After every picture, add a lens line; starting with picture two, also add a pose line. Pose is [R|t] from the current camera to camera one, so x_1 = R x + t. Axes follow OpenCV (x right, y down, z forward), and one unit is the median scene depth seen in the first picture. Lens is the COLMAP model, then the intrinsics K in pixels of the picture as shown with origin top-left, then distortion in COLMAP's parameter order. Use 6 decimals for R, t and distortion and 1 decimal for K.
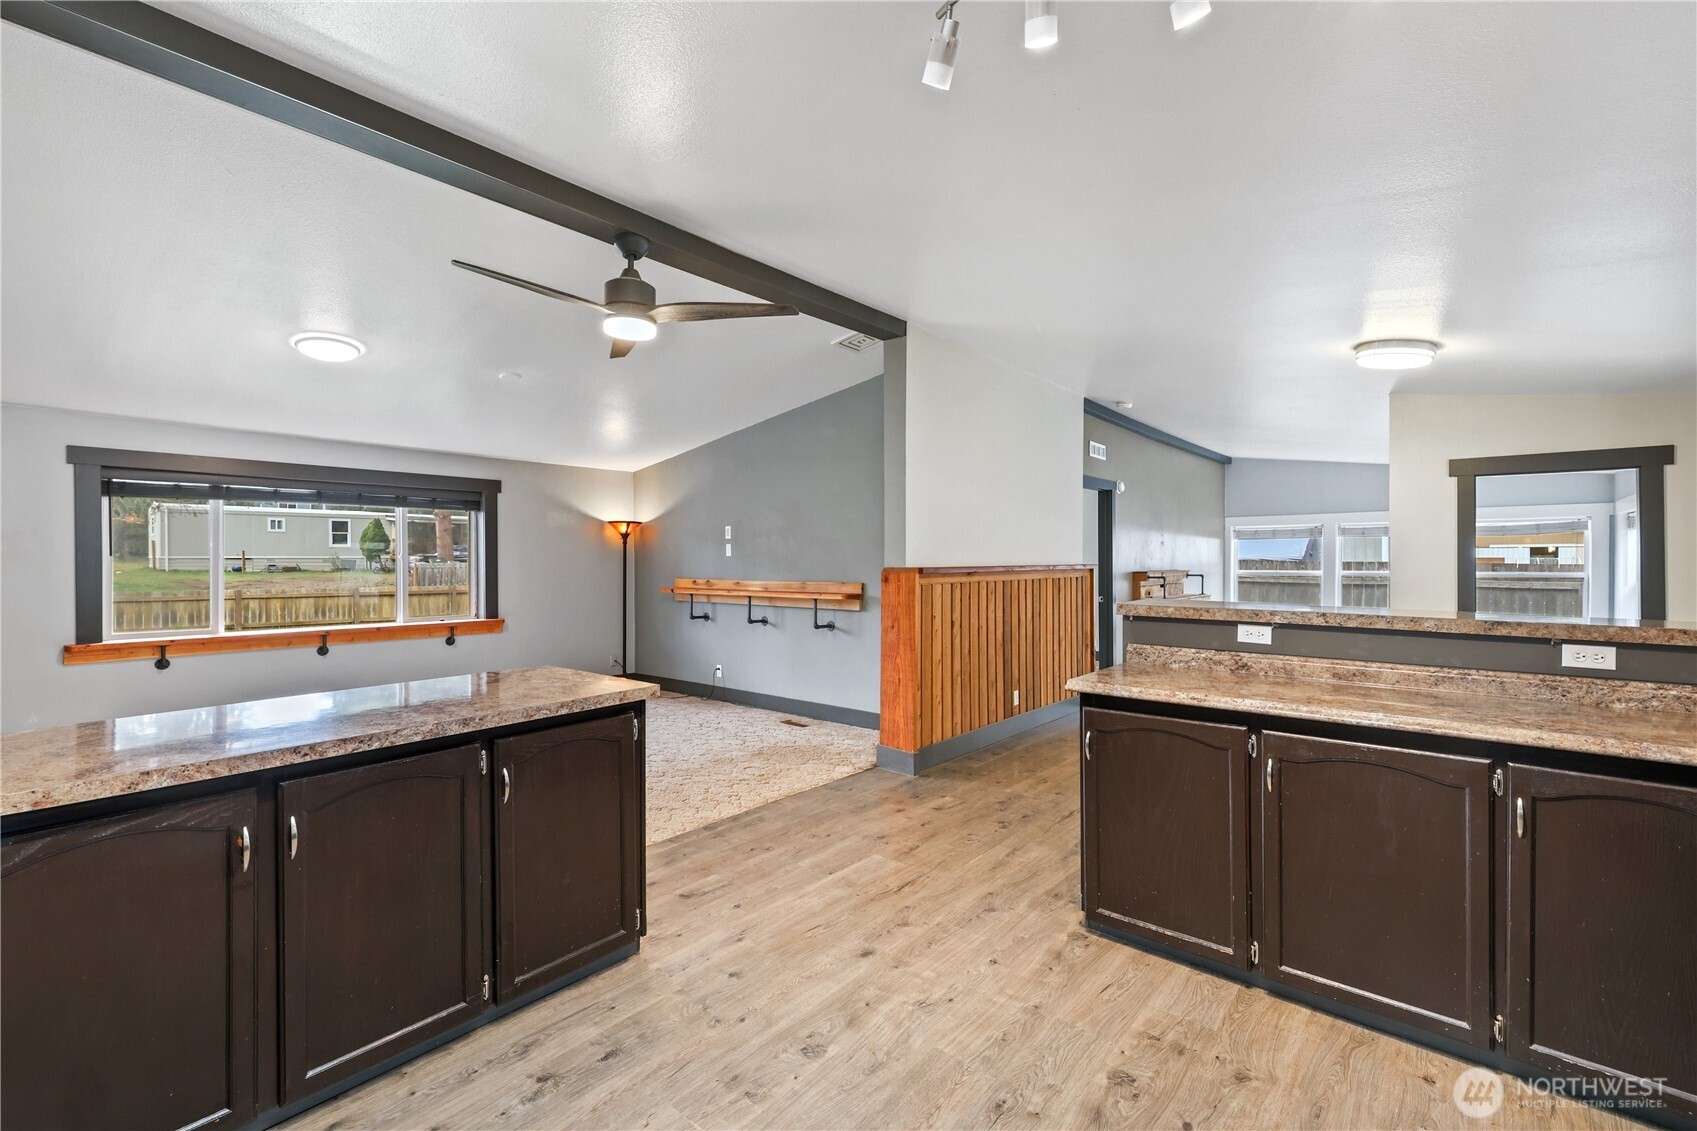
lens RADIAL K [[729.3, 0, 854.0], [0, 729.3, 559.4], [0, 0, 1]] dist [0.003629, 0.000312]
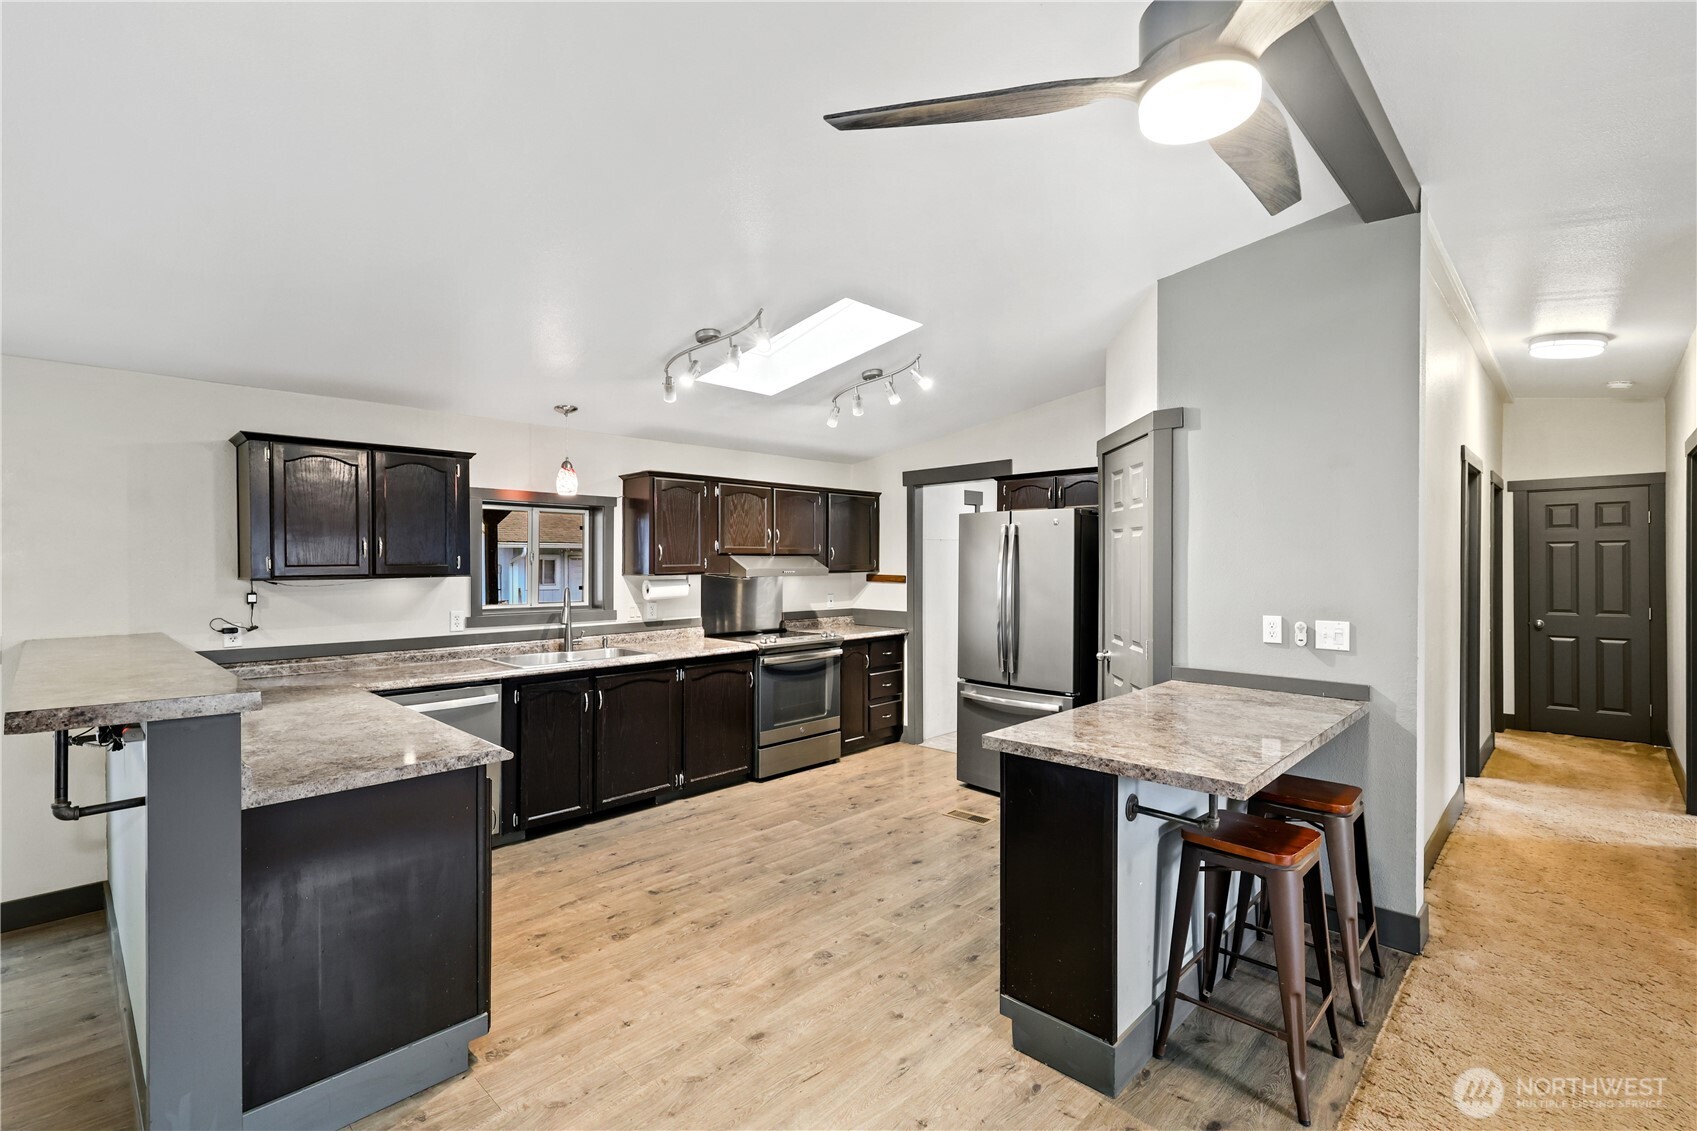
lens RADIAL K [[762.5, 0, 852.9], [0, 762.5, 564.9], [0, 0, 1]] dist [0.002564, 0.000230]
pose [[-0.998121, 0.002140, 0.061239, -0.095091], [0.002475, 0.999982, 0.005398, -0.027682], [-0.061227, 0.005539, -0.998109, 1.149356]]
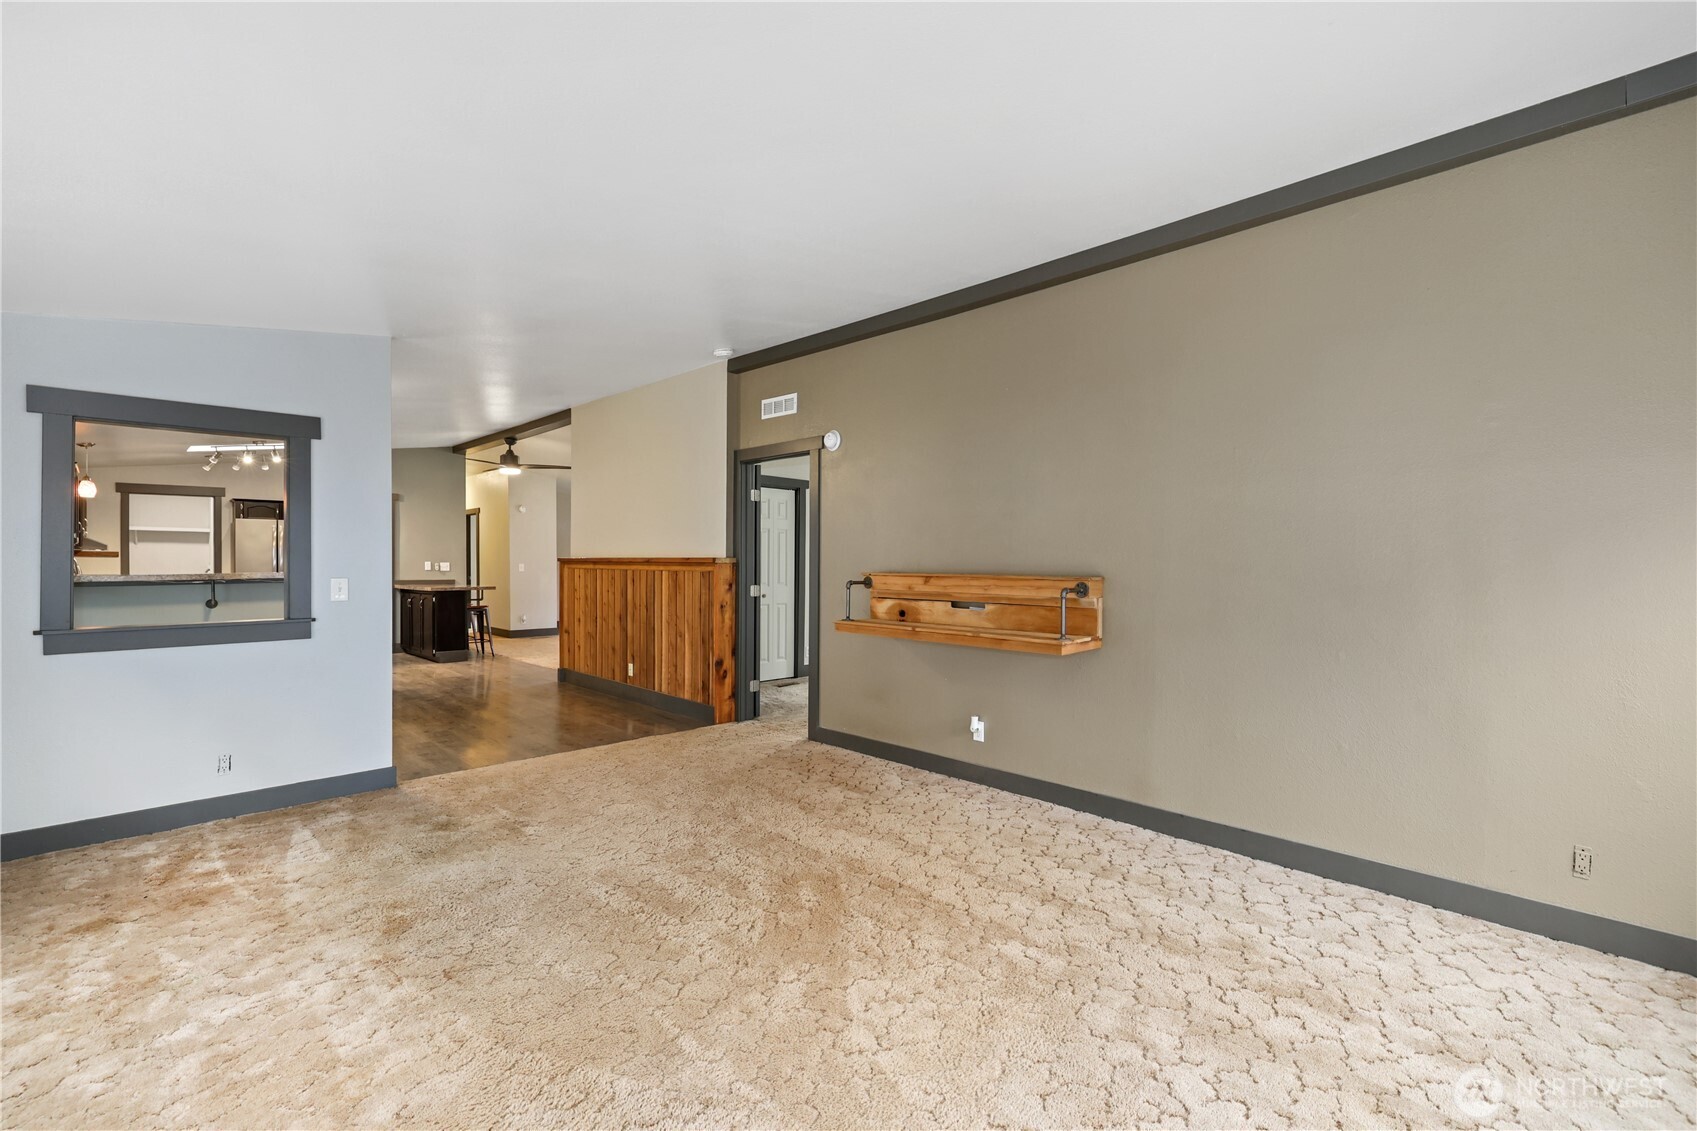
lens RADIAL K [[742.0, 0, 848.5], [0, 742.0, 565.5], [0, 0, 1]] dist [0.012659, -0.000051]
pose [[-0.087951, 0.008357, -0.996090, 1.875326], [-0.004243, 0.999953, 0.008764, 0.012384], [0.996116, 0.004998, -0.087912, 1.971331]]
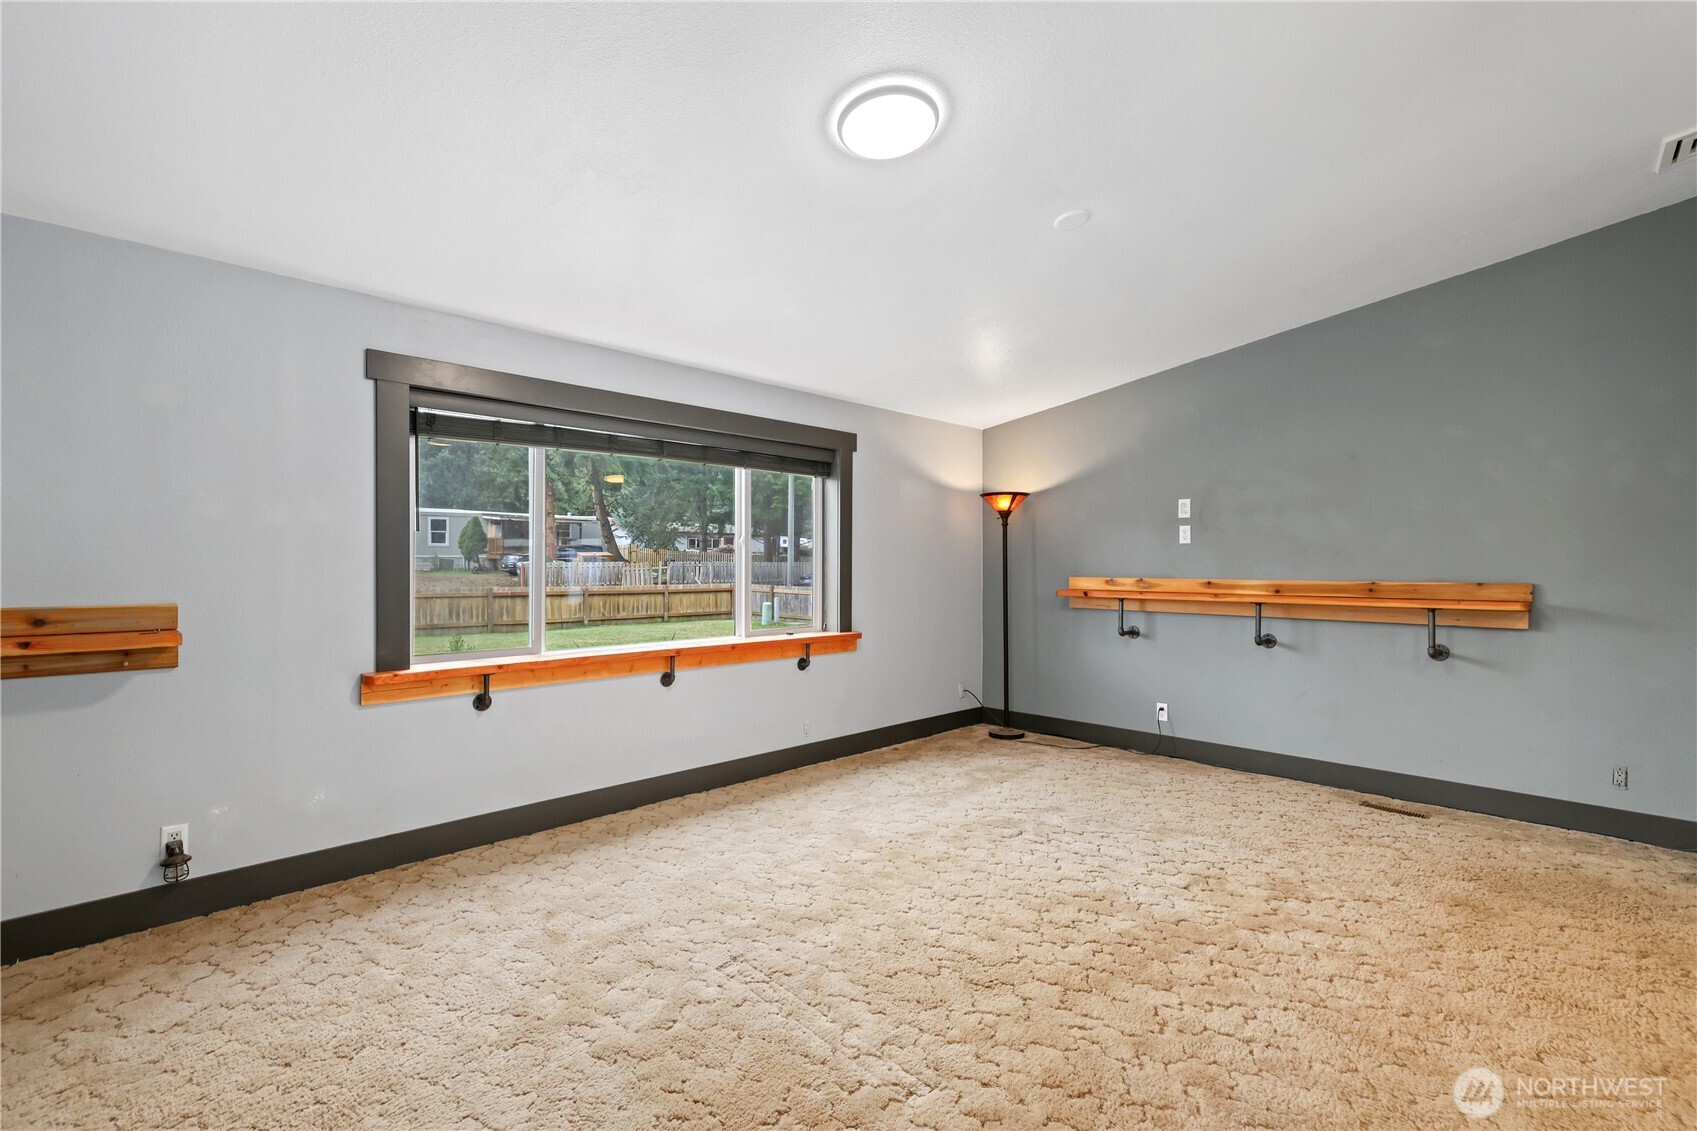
lens RADIAL K [[756.3, 0, 854.8], [0, 756.3, 559.4], [0, 0, 1]] dist [0.002703, 0.000204]
pose [[0.996282, 0.004357, -0.086039, -0.683204], [-0.004712, 0.999981, -0.003920, 0.024348], [0.086020, 0.004311, 0.996284, 0.450281]]
